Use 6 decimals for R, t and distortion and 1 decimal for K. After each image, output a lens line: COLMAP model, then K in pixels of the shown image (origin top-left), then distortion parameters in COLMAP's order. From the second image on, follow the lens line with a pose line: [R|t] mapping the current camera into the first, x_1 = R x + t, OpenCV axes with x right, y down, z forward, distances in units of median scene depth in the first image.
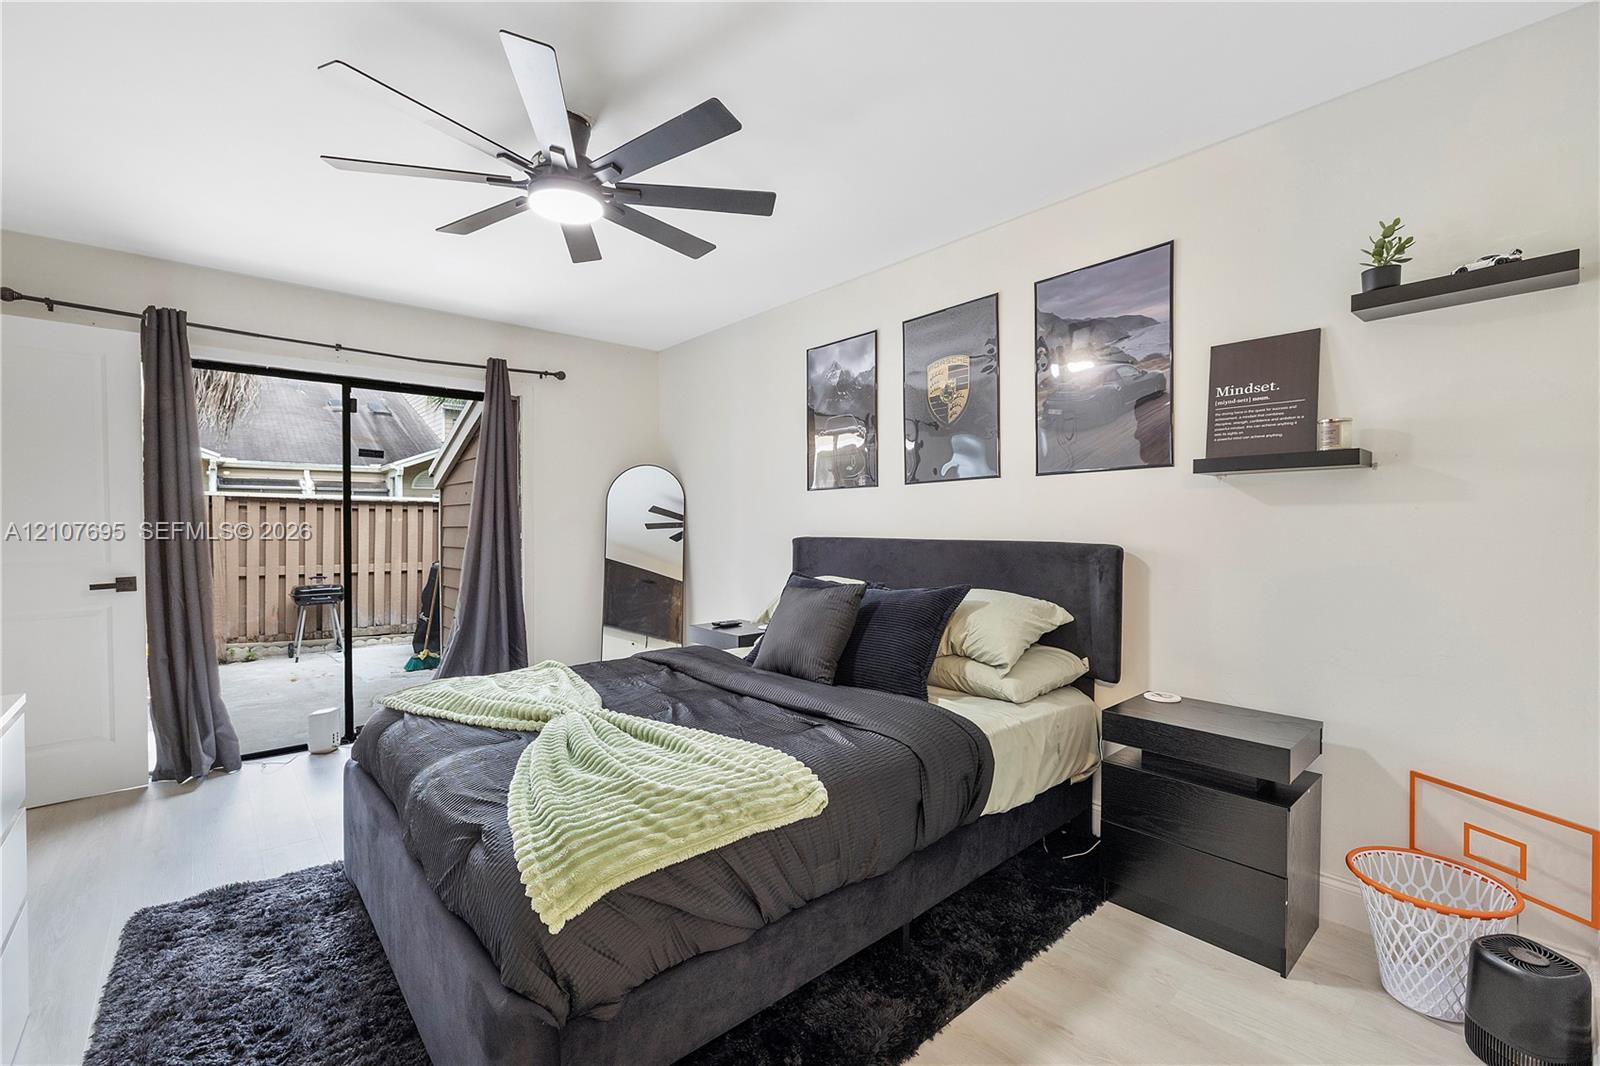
lens RADIAL K [[672.4, 0, 802.3], [0, 672.4, 523.3], [0, 0, 1]] dist [-0.000848, 0.000682]
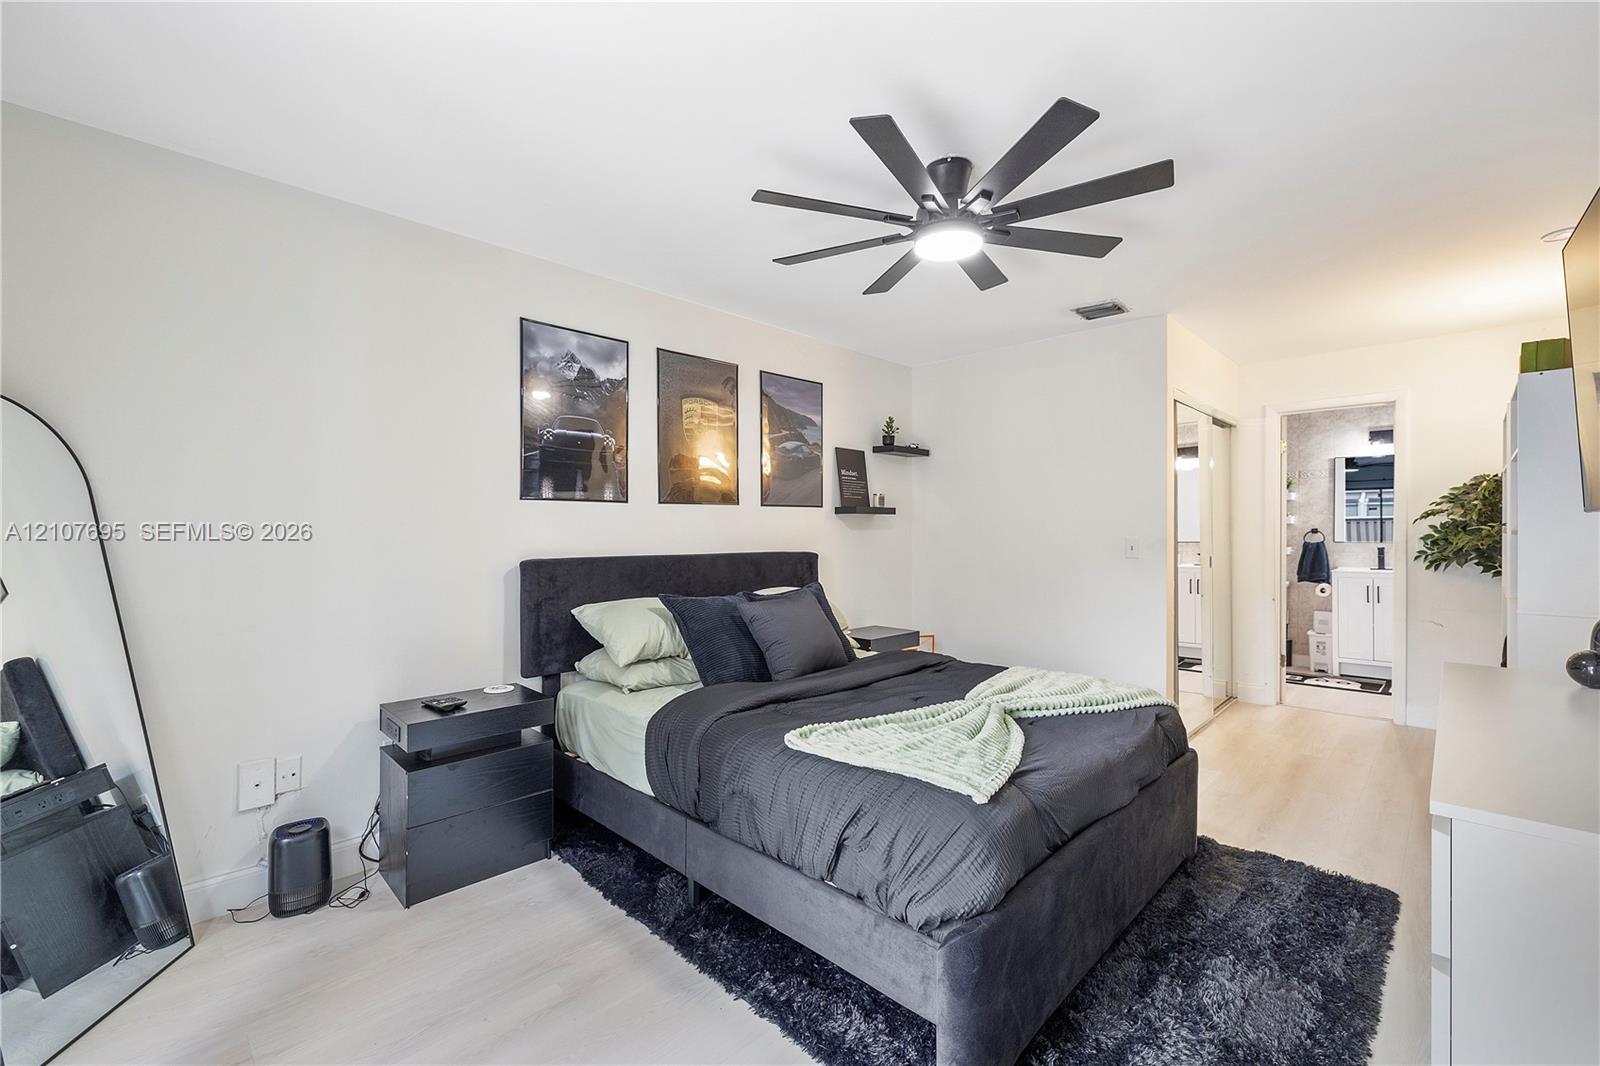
lens RADIAL K [[672.4, 0, 805.4], [0, 672.4, 533.2], [0, 0, 1]] dist [-0.000848, 0.000682]
pose [[-0.034437, 0.013874, 0.999311, -1.199252], [0.005373, 0.999892, -0.013697, 0.004770], [-0.999392, 0.004898, -0.034508, 1.080397]]
